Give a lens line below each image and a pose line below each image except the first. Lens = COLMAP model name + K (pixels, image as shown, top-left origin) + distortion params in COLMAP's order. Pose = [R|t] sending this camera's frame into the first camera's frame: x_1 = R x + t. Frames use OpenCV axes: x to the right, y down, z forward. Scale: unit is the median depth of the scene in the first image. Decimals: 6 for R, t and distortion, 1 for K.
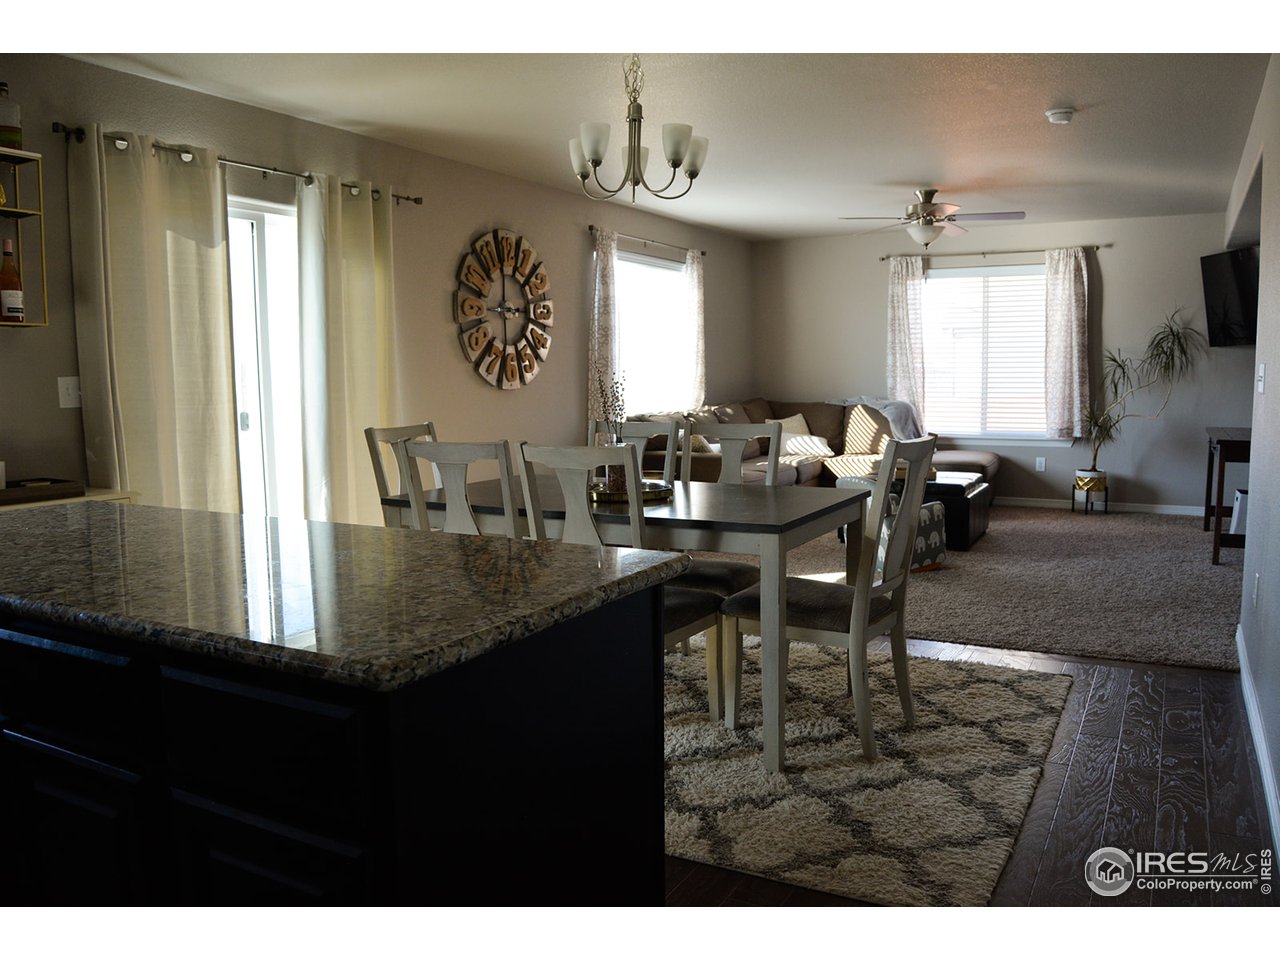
lens RADIAL K [[1047.1, 0, 640.0], [0, 1047.1, 480.0], [0, 0, 1]] dist [-0.065631, 0.004996]
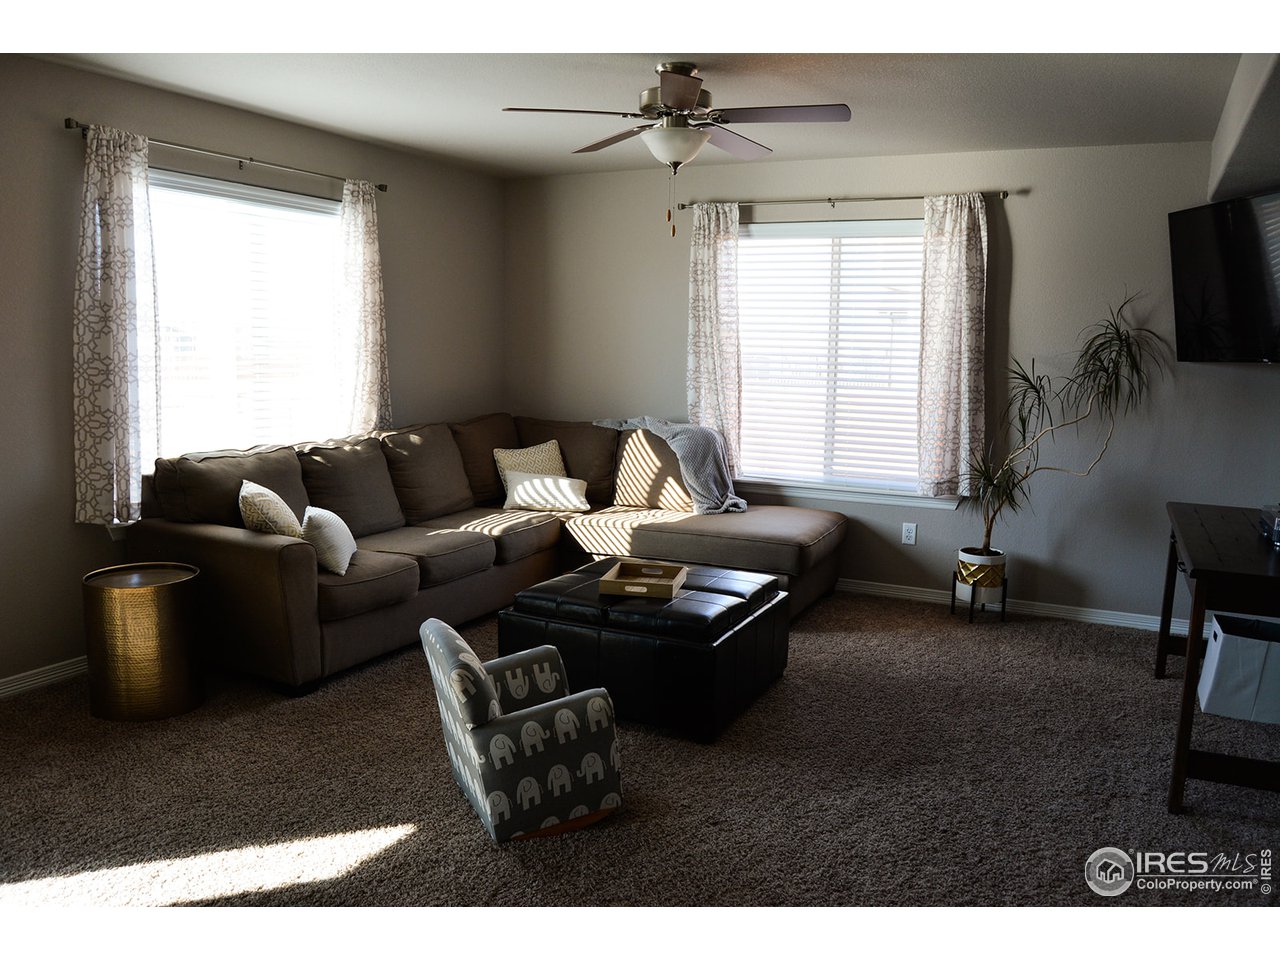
lens RADIAL K [[1015.4, 0, 640.0], [0, 1015.4, 480.0], [0, 0, 1]] dist [-0.082068, -0.000628]
pose [[0.999310, 0.026260, 0.026252, 0.210009], [-0.027047, 0.999180, 0.030117, -0.064675], [-0.025439, -0.030807, 0.999202, 0.394447]]
